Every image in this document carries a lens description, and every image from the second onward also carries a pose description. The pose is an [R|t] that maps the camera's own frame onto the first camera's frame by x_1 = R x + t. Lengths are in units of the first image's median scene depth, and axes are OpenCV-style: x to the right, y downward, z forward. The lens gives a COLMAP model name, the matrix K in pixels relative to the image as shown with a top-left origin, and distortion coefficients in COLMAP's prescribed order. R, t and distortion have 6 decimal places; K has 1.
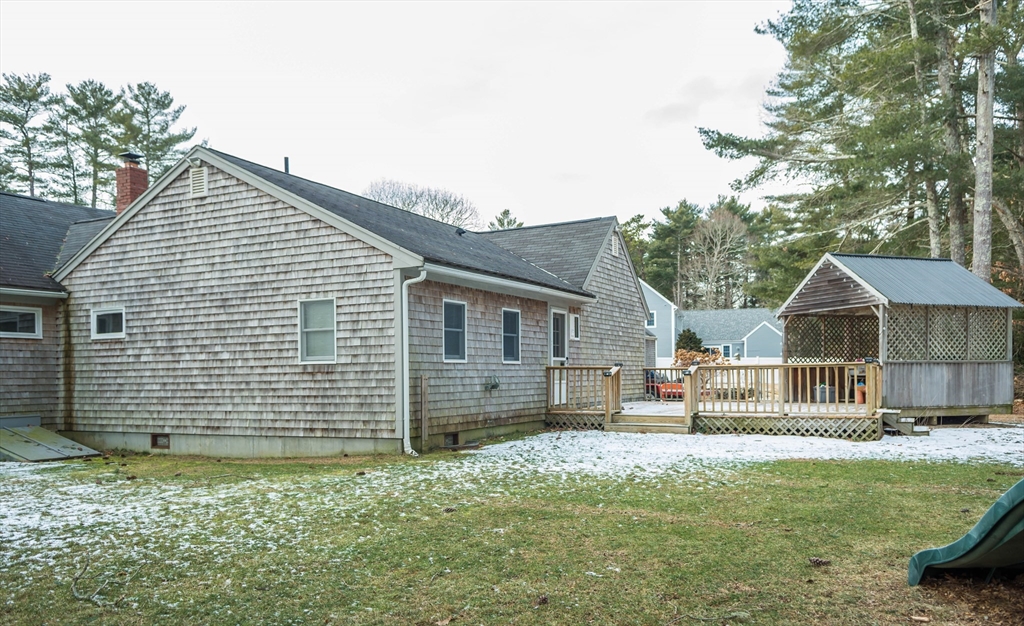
lens RADIAL K [[801.2, 0, 516.1], [0, 801.2, 376.7], [0, 0, 1]] dist [0.042561, -0.011986]
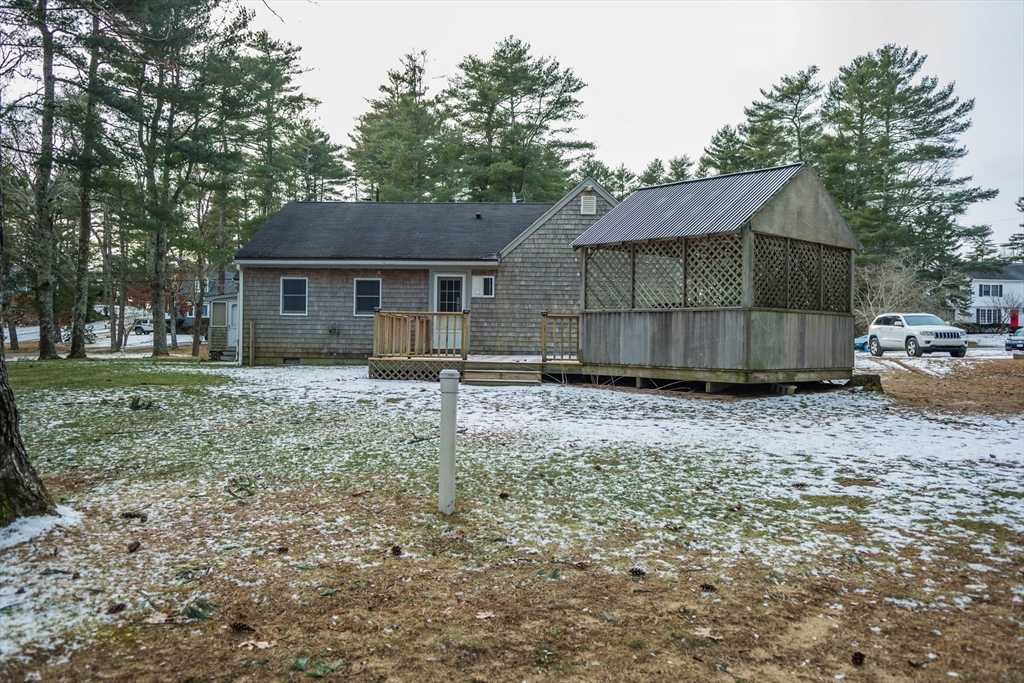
lens RADIAL K [[880.3, 0, 515.9], [0, 880.3, 340.4], [0, 0, 1]] dist [0.064744, -0.014632]
pose [[0.373107, 0.016096, -0.927649, 1.674324], [-0.021279, 0.999735, 0.008789, 0.007879], [0.927544, 0.016461, 0.373350, 0.699330]]
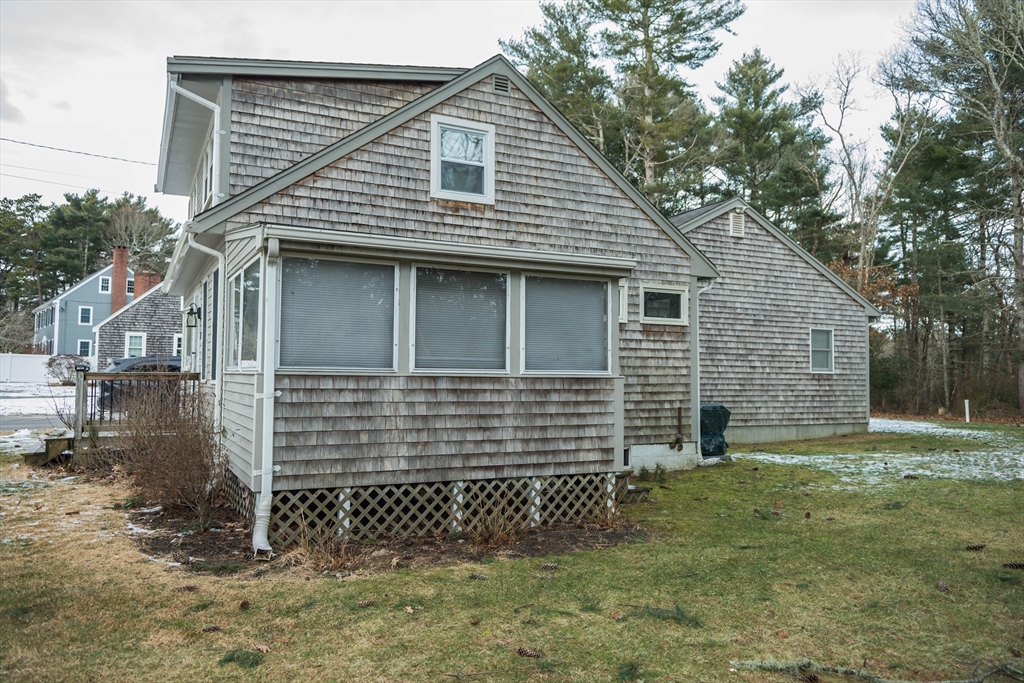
lens RADIAL K [[756.0, 0, 510.3], [0, 756.0, 339.1], [0, 0, 1]] dist [0.015798, -0.004996]
pose [[0.592876, 0.065485, 0.802627, -1.497917], [-0.021214, 0.997612, -0.065723, 0.021595], [-0.805015, 0.021939, 0.592849, 0.572076]]
